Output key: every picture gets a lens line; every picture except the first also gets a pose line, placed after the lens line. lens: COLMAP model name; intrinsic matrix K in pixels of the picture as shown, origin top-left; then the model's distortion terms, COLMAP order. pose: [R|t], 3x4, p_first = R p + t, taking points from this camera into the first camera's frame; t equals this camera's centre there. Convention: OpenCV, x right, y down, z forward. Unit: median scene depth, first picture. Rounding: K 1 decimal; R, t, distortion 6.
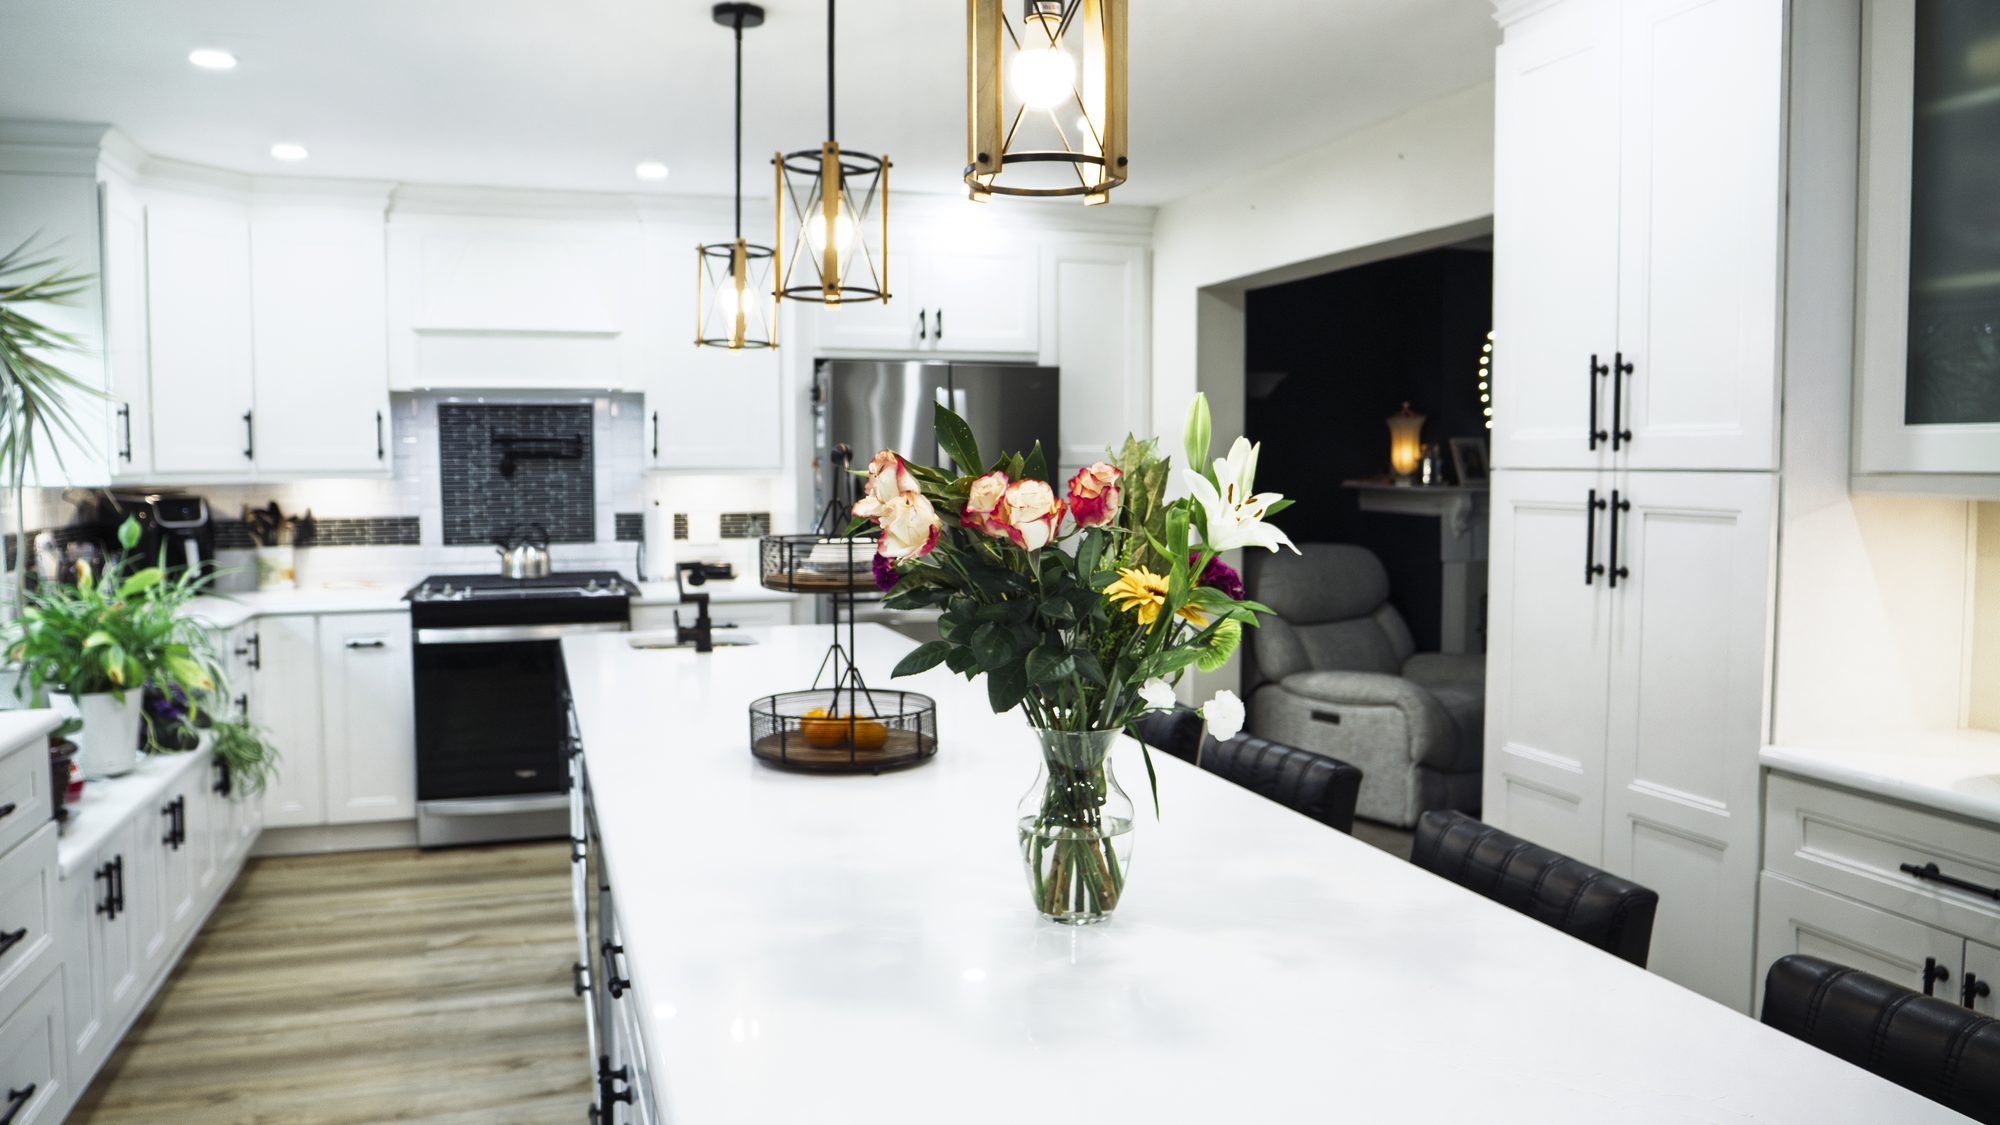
lens RADIAL K [[1503.8, 0, 999.5], [0, 1503.8, 550.5], [0, 0, 1]] dist [0.000021, 0.009881]
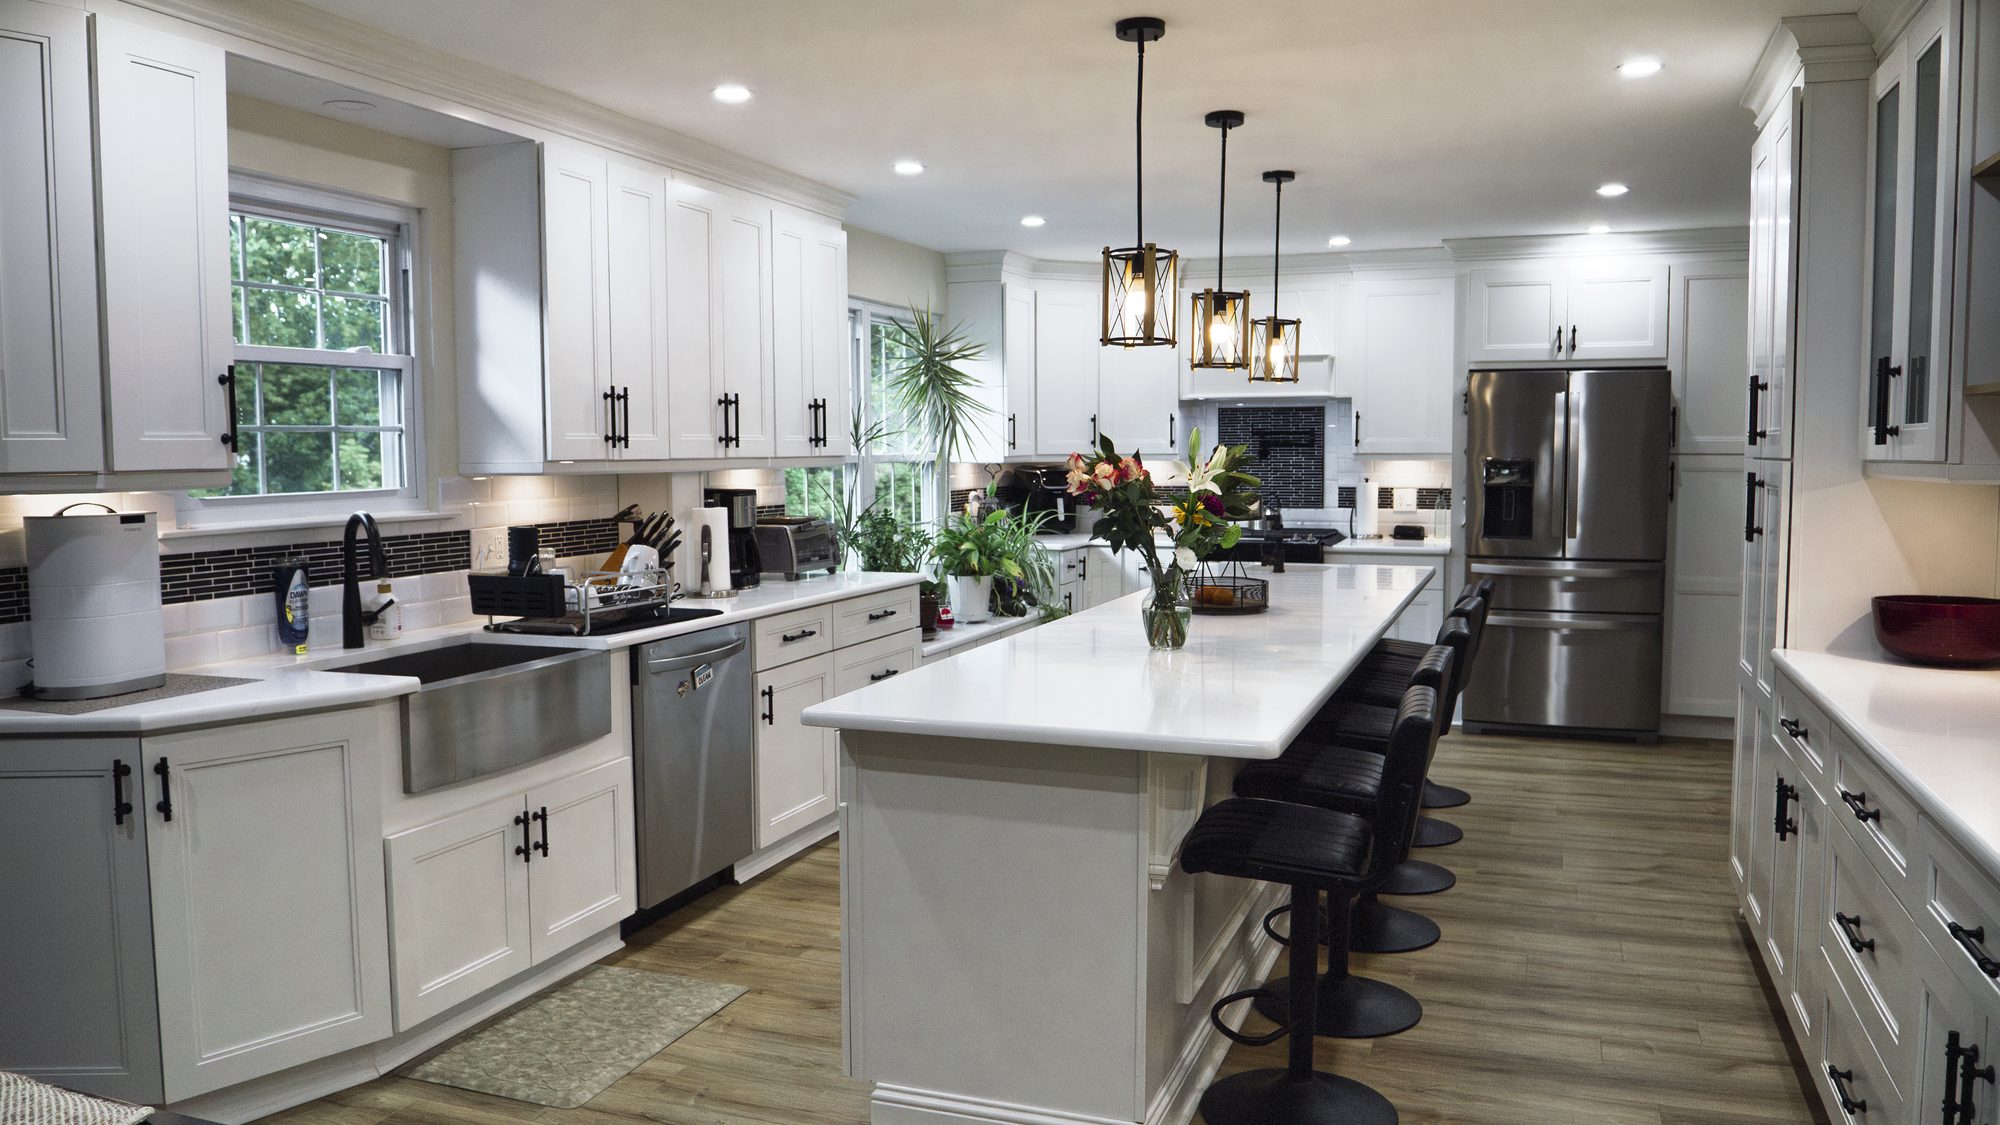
lens RADIAL K [[1503.8, 0, 1000.2], [0, 1503.8, 563.0], [0, 0, 1]] dist [0.000021, 0.009881]
pose [[0.797915, 0.047728, -0.600878, 0.338379], [-0.036138, 0.998855, 0.031351, 0.012991], [0.601686, -0.003301, 0.798726, -0.278680]]
